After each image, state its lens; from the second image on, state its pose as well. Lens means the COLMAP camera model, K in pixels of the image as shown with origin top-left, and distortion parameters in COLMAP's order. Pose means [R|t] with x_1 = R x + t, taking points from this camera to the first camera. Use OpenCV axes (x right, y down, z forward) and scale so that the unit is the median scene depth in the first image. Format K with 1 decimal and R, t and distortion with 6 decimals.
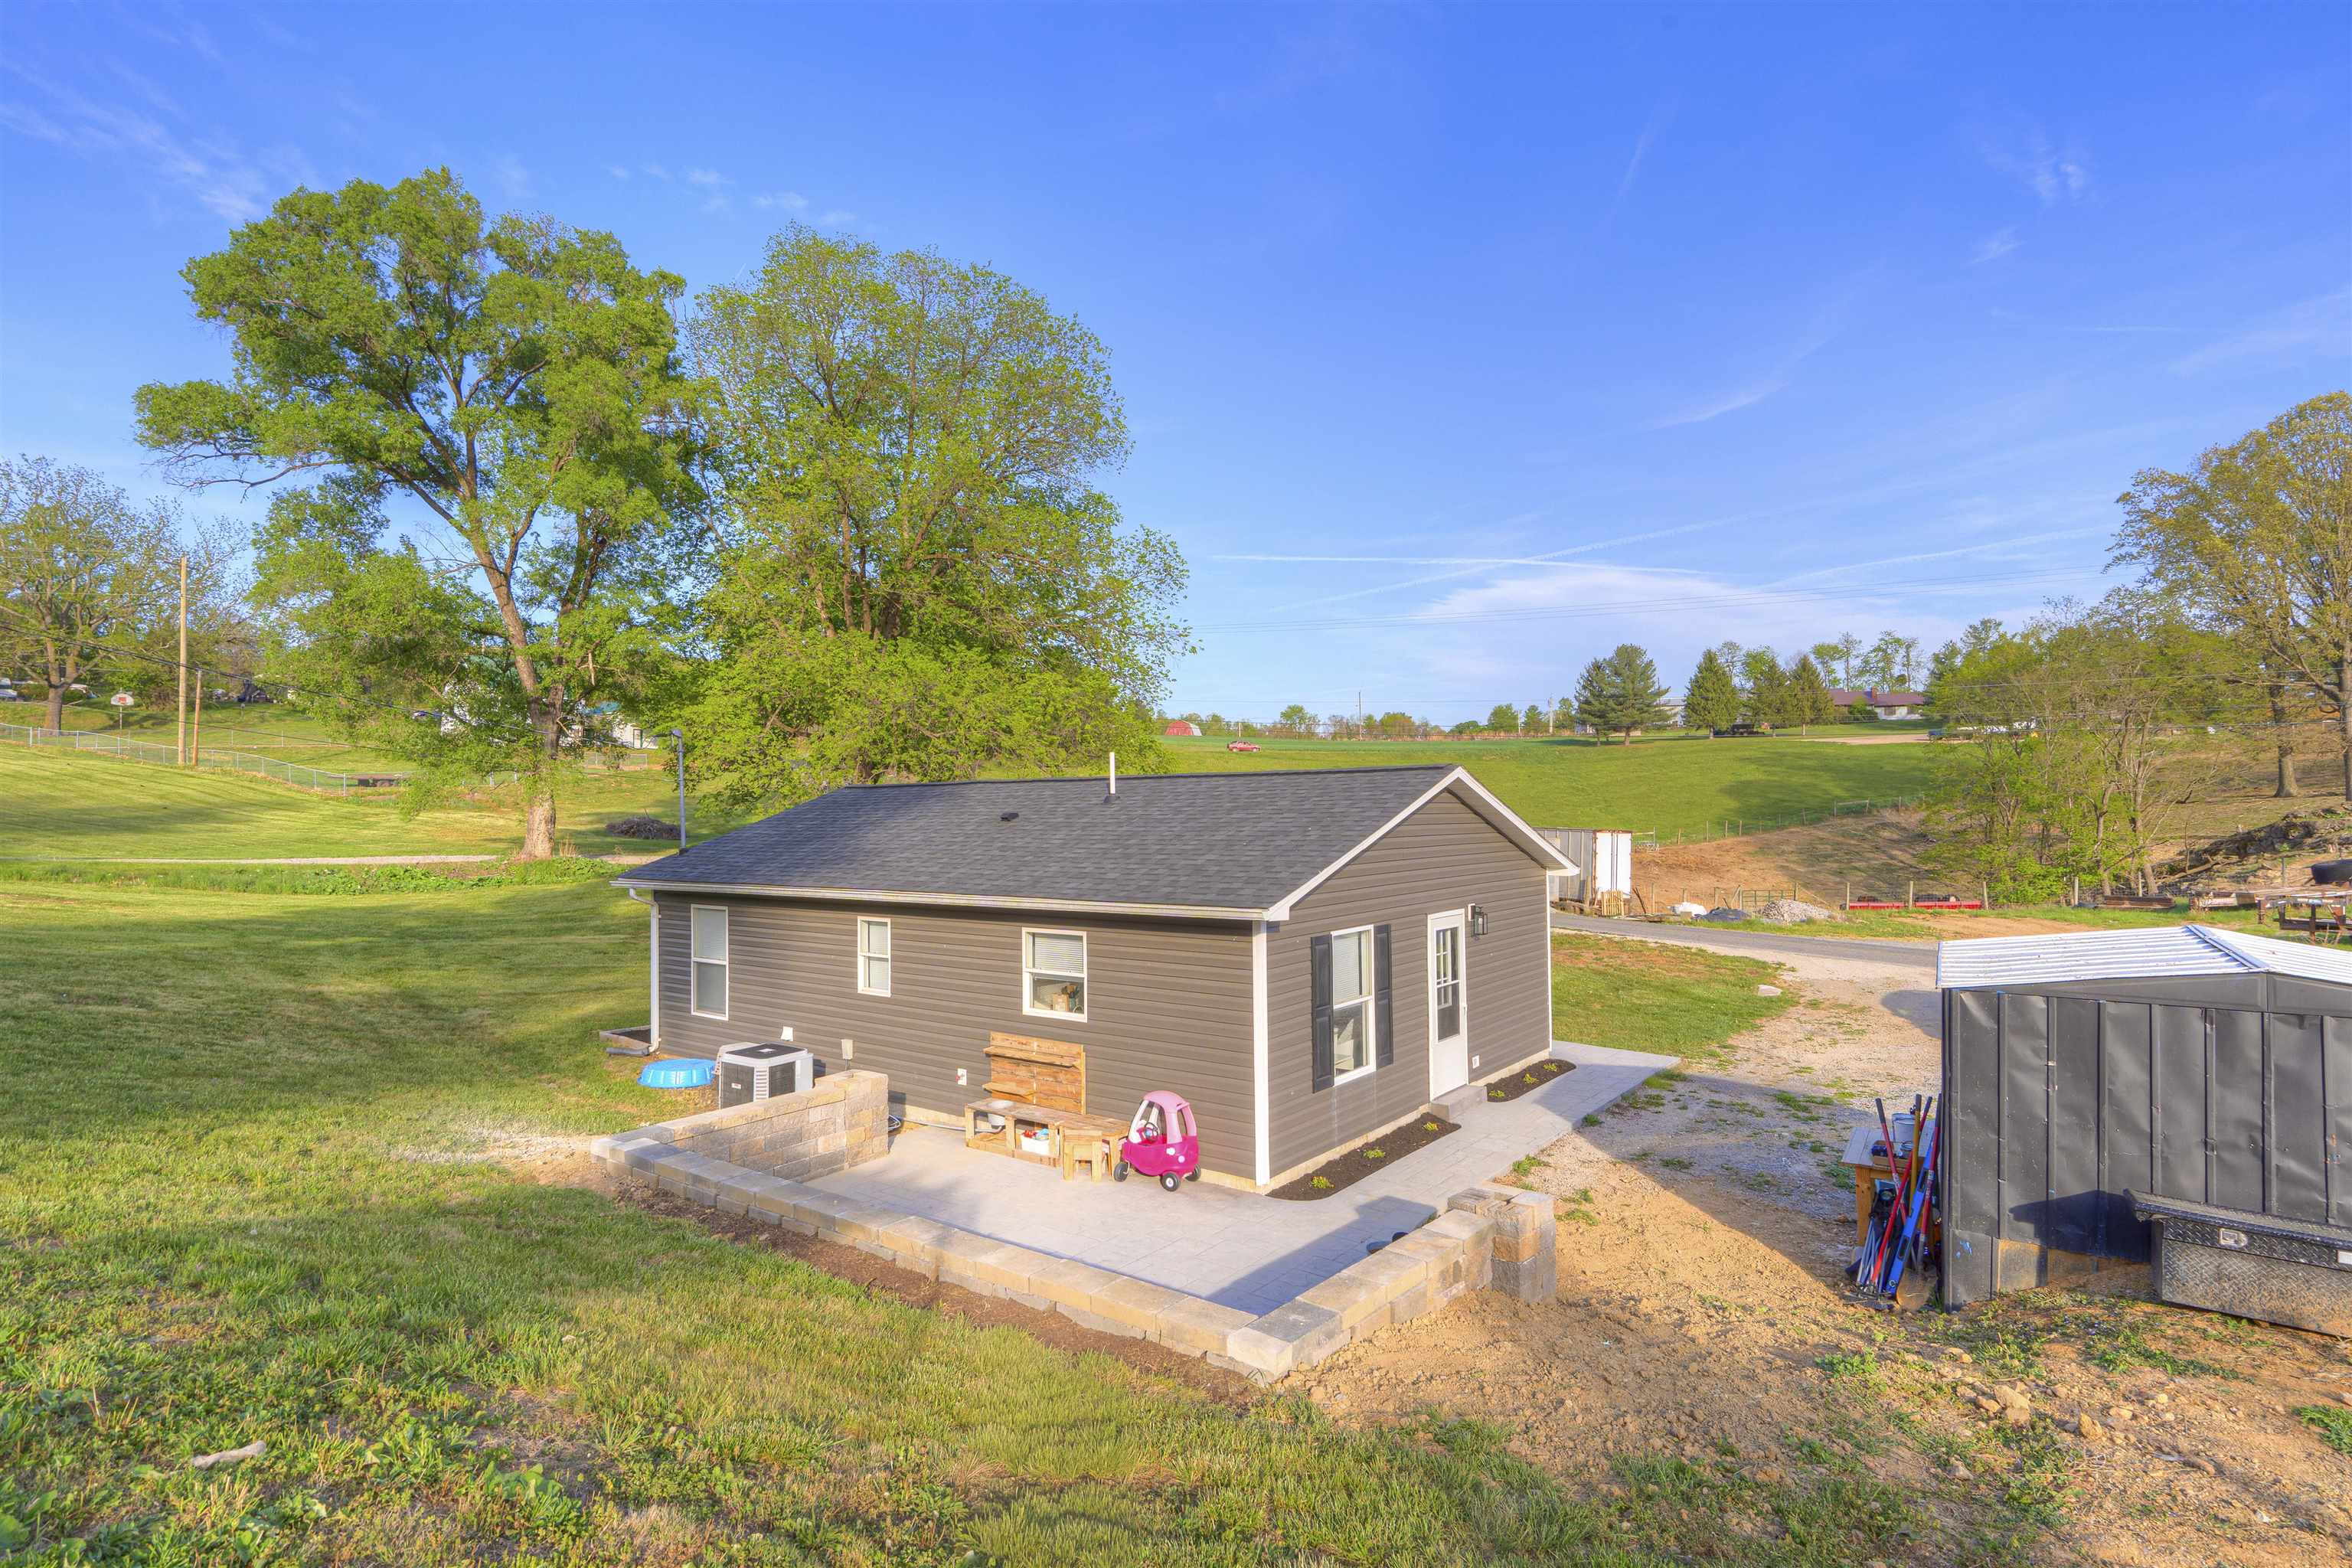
lens RADIAL K [[1213.2, 0, 1172.7], [0, 1213.2, 827.8], [0, 0, 1]] dist [-0.004815, -0.000308]
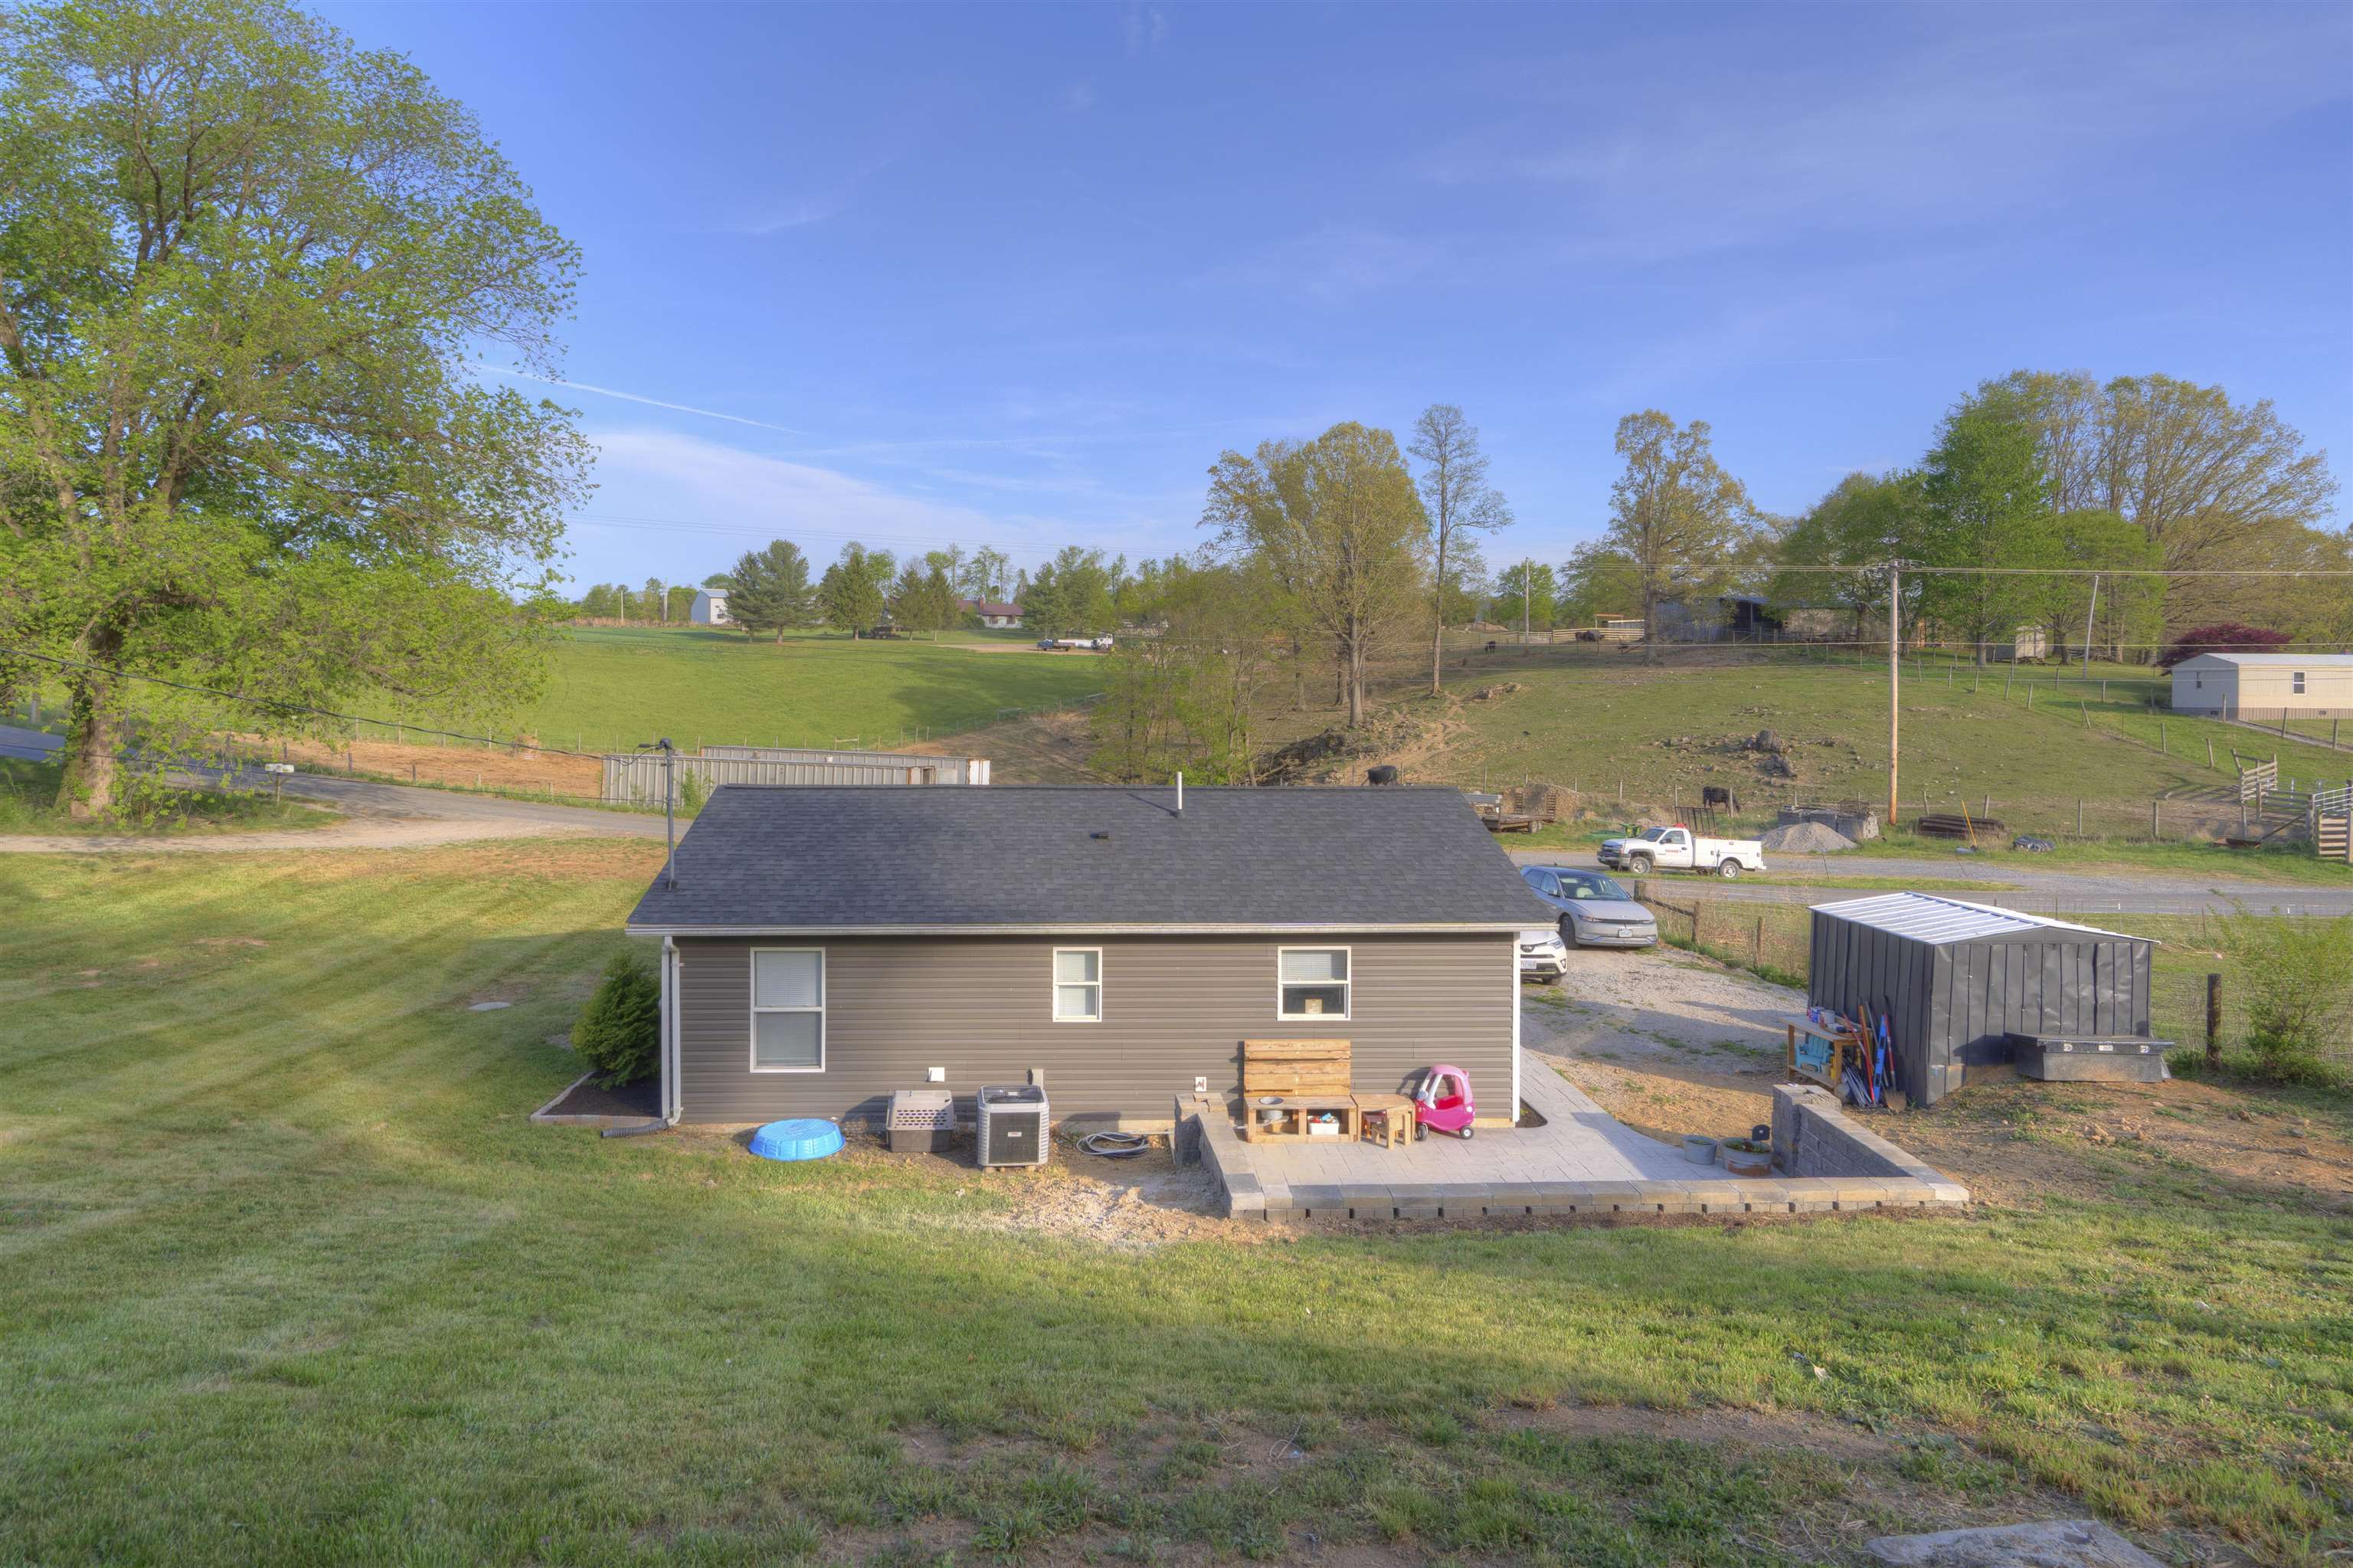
lens RADIAL K [[1305.0, 0, 1124.3], [0, 1305.0, 759.4], [0, 0, 1]] dist [-0.030596, 0.035137]
pose [[0.766813, -0.017097, 0.641643, -1.027190], [-0.006274, 0.999398, 0.034128, -0.138329], [-0.641840, -0.030195, 0.766244, 0.143002]]
